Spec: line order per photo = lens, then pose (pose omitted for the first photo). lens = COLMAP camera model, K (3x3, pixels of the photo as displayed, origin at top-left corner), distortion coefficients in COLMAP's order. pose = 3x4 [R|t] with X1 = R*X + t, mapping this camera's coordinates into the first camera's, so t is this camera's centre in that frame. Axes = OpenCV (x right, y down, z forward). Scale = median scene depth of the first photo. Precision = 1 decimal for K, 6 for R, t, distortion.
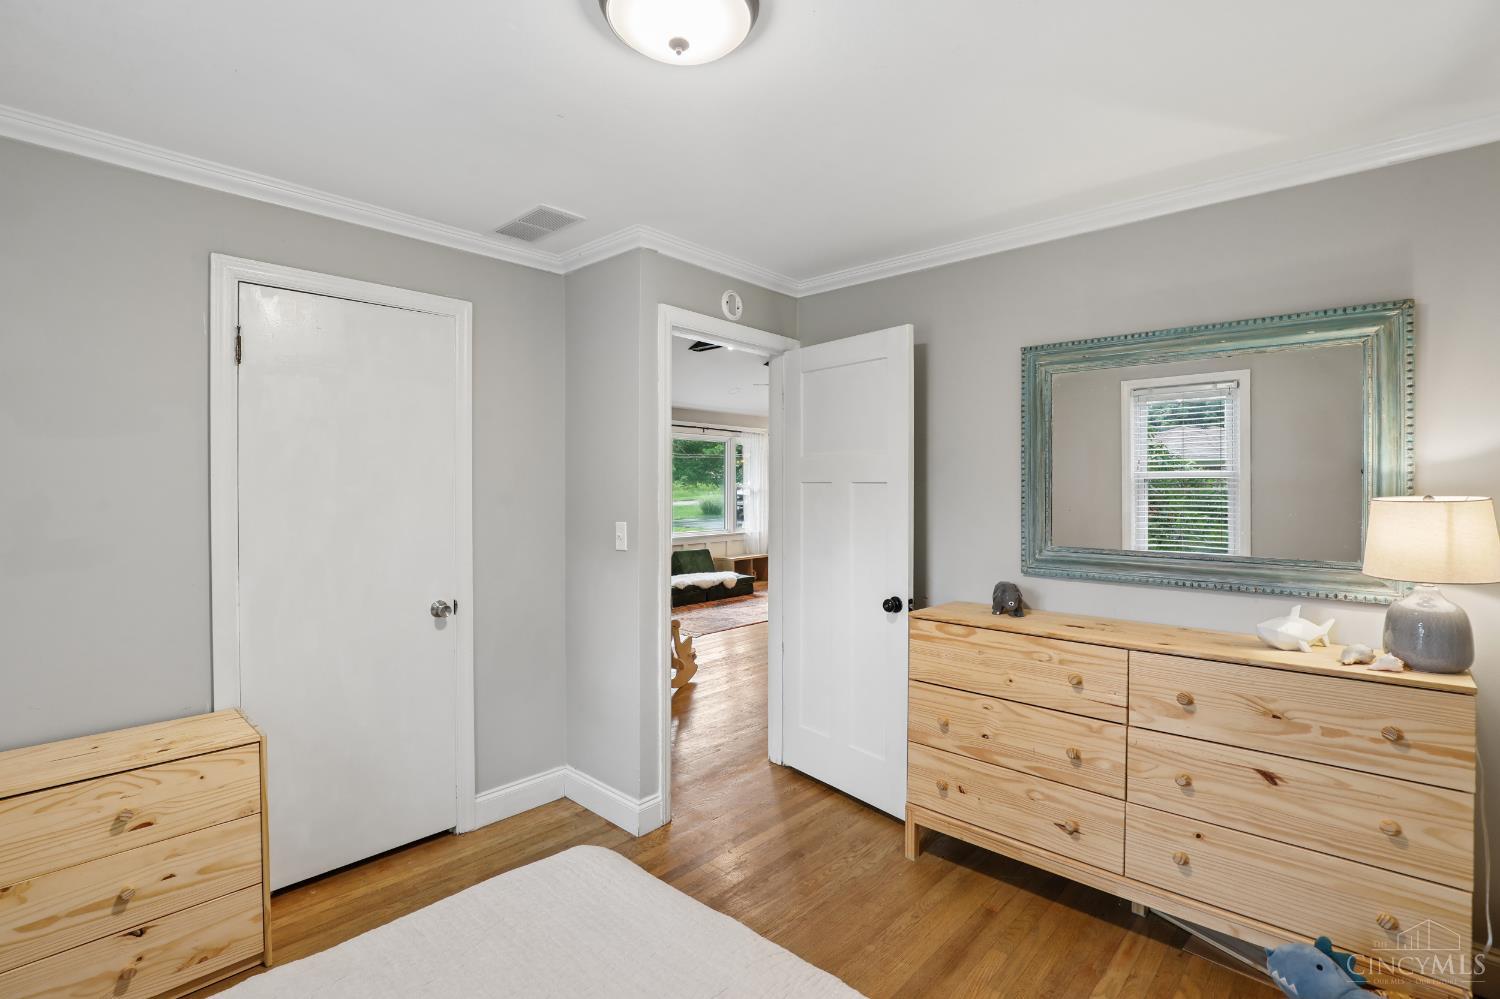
lens RADIAL K [[694.3, 0, 754.2], [0, 694.3, 485.7], [0, 0, 1]] dist [-0.032830, 0.004886]
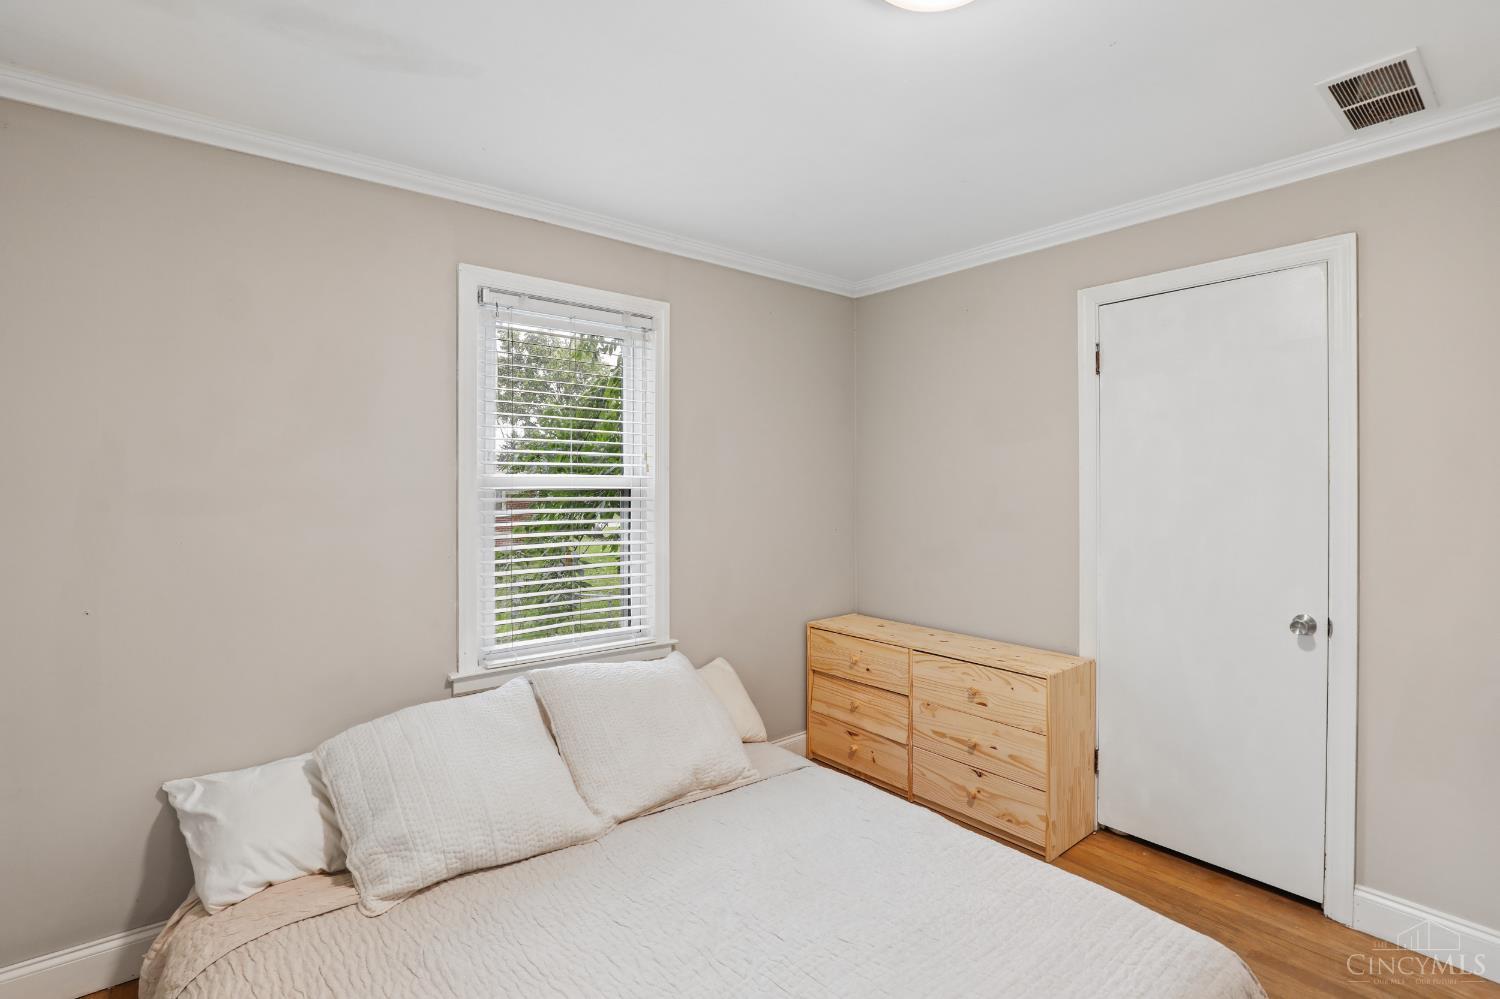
lens RADIAL K [[694.3, 0, 742.1], [0, 694.3, 488.5], [0, 0, 1]] dist [-0.032830, 0.004886]
pose [[-0.158995, 0.004554, -0.987269, 0.527762], [-0.000338, 0.999989, 0.004667, 0.016211], [0.987279, 0.001076, -0.158992, 0.556756]]
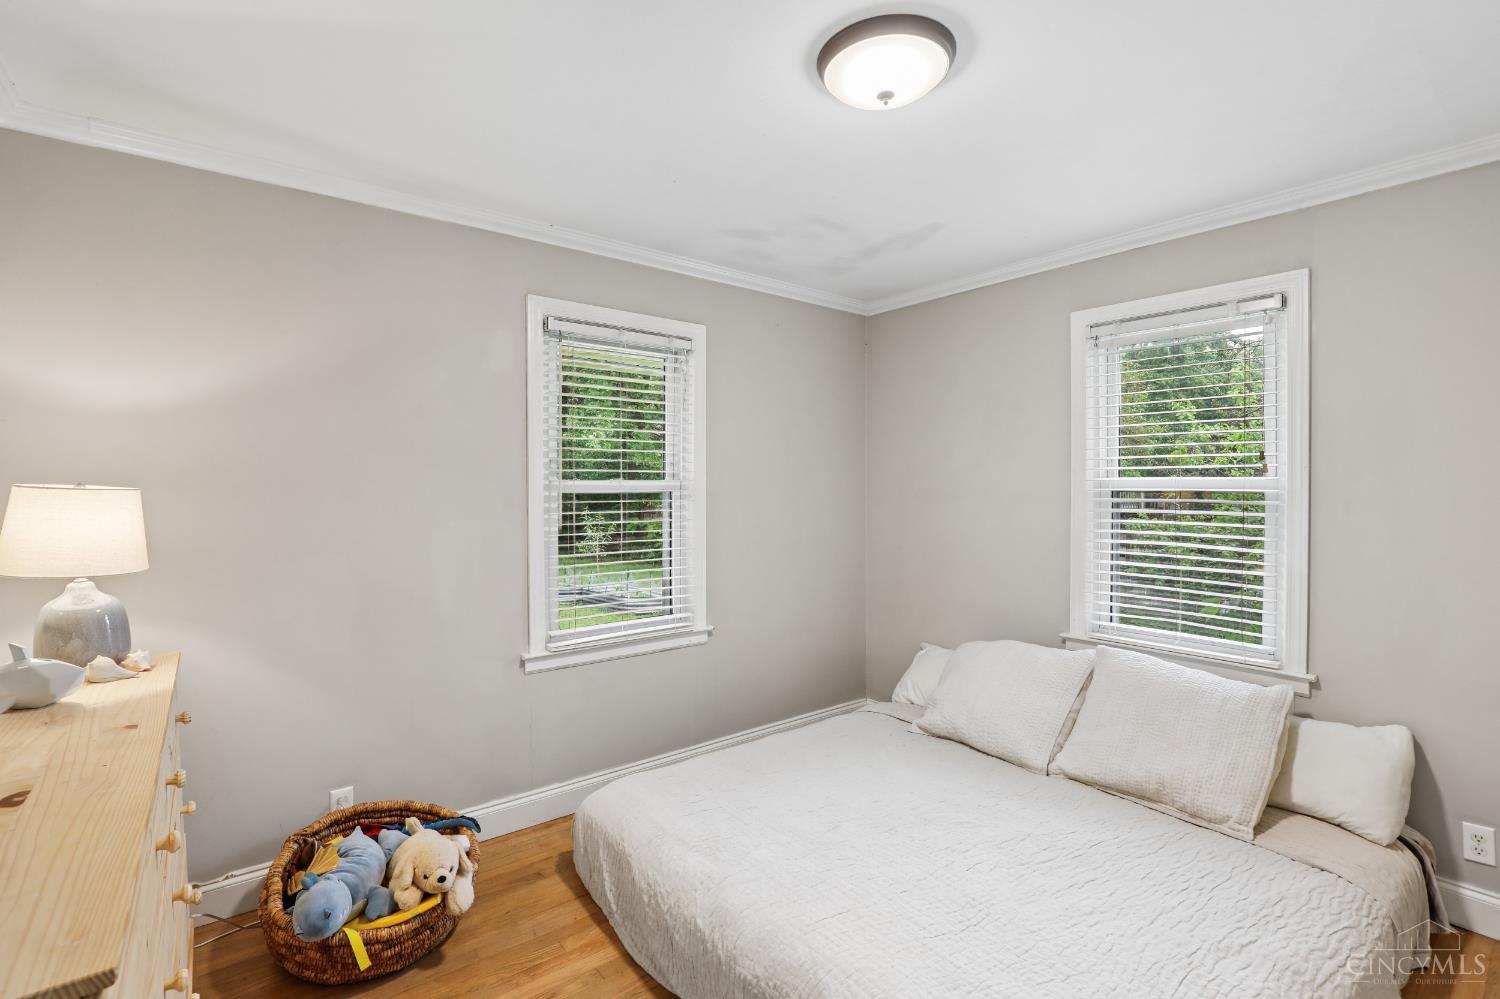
lens RADIAL K [[694.3, 0, 746.8], [0, 694.3, 496.0], [0, 0, 1]] dist [-0.032830, 0.004886]
pose [[-0.986267, -0.002897, 0.165132, -0.056469], [-0.000067, 0.999853, 0.017142, 0.010616], [-0.165158, 0.016895, -0.986122, 1.410137]]
